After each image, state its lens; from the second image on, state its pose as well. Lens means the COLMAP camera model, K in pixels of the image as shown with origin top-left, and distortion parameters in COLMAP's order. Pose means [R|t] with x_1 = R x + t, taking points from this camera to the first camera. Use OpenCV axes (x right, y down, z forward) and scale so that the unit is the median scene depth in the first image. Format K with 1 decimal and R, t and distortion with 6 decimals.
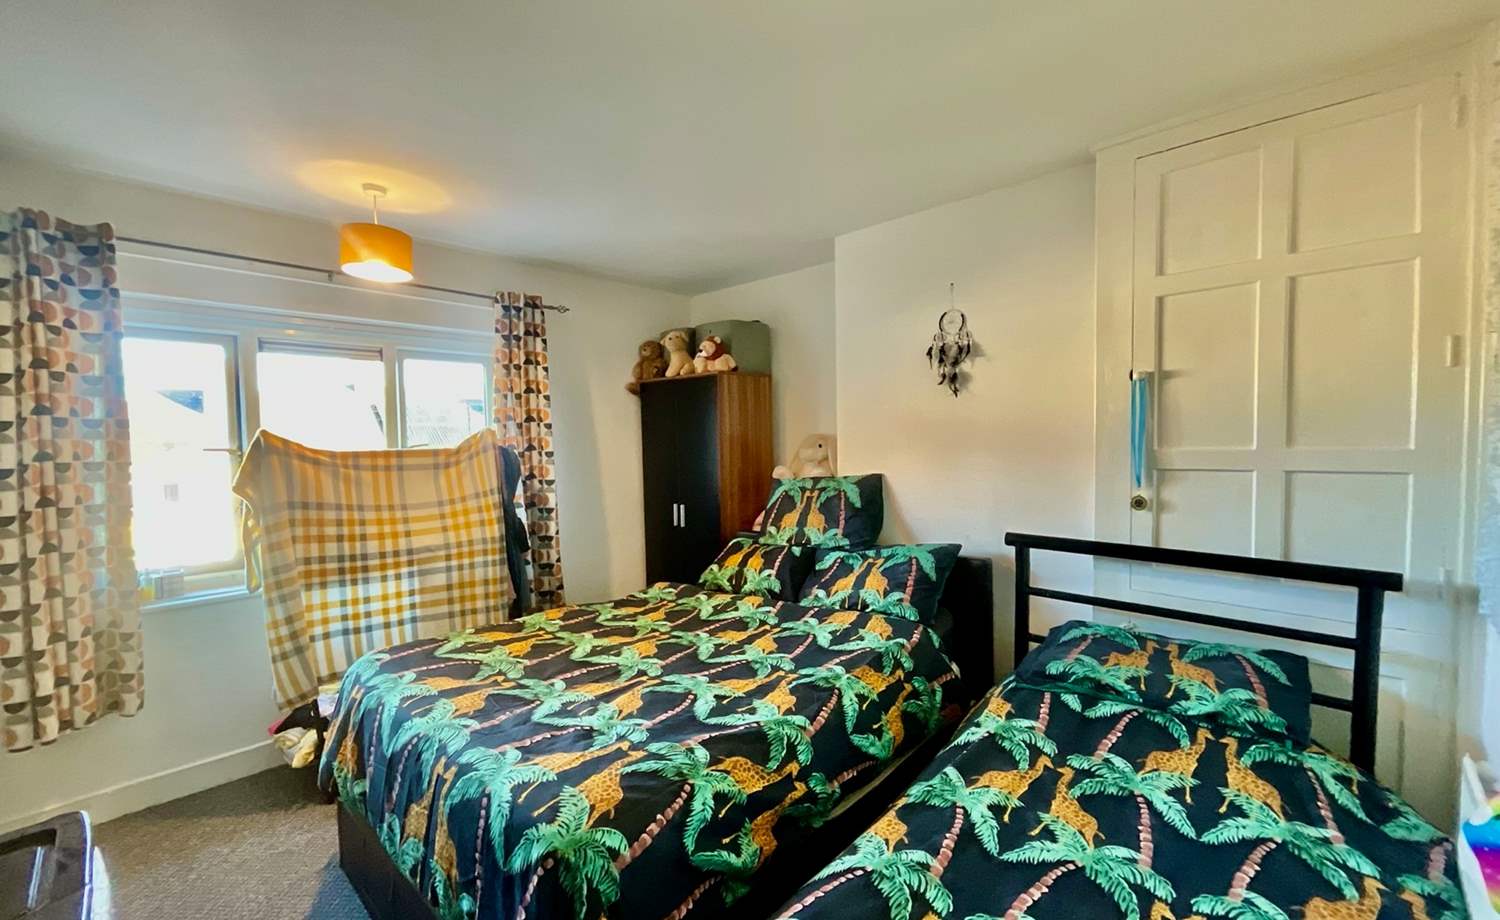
lens RADIAL K [[606.5, 0, 743.8], [0, 606.5, 459.3], [0, 0, 1]] dist [0.001941, 0.000589]
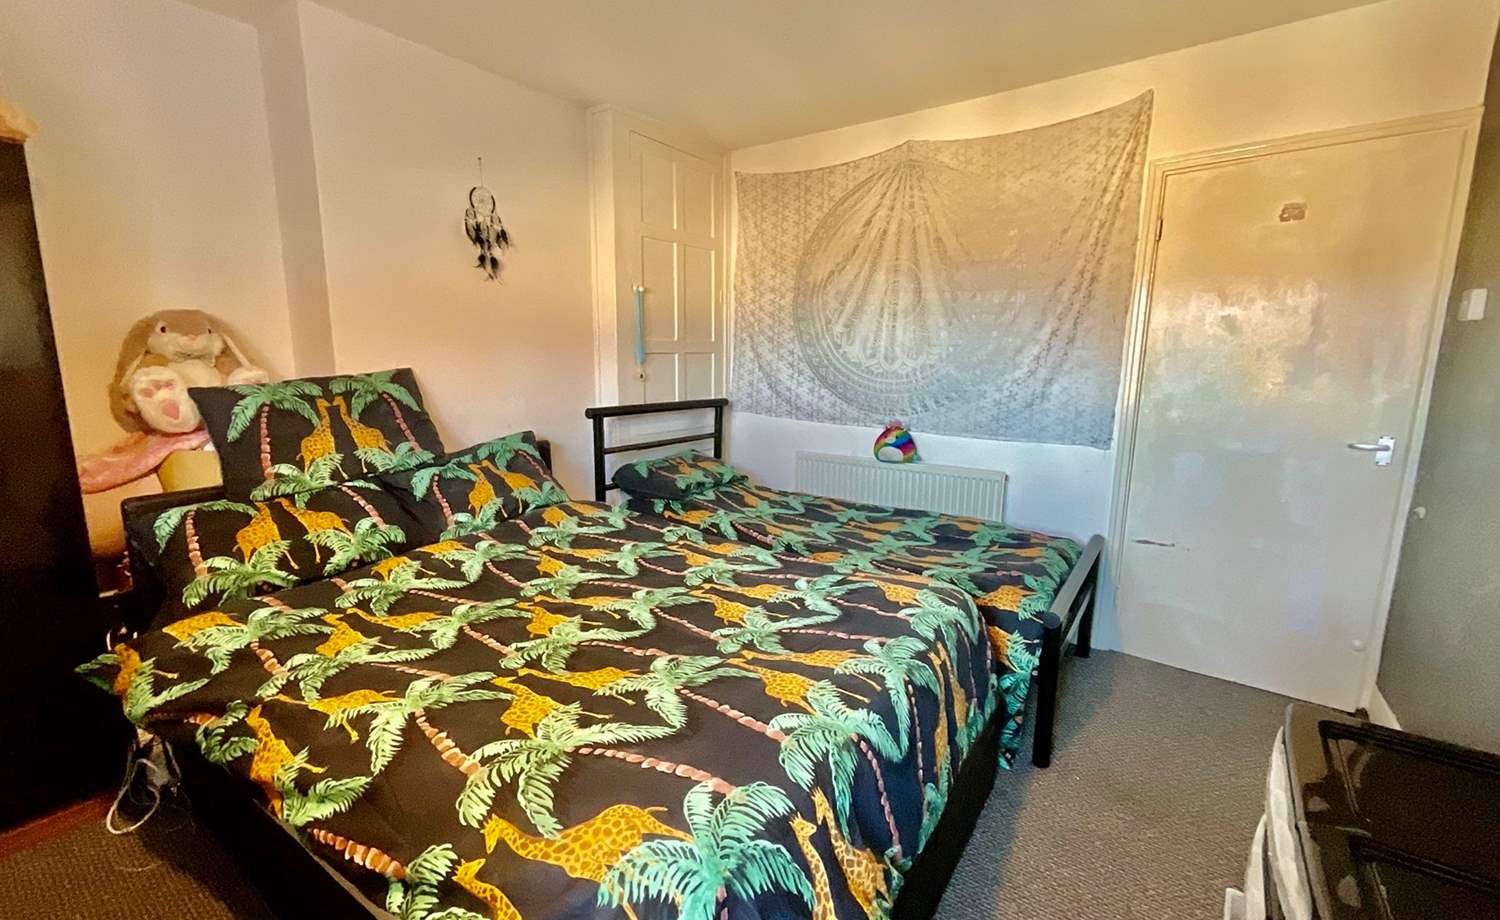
lens RADIAL K [[606.5, 0, 743.8], [0, 606.5, 459.3], [0, 0, 1]] dist [0.001941, 0.000589]
pose [[-0.132350, -0.145905, 0.980406, -0.810525], [0.046105, 0.987130, 0.153129, 0.052282], [-0.990130, 0.065469, -0.123920, 0.875975]]
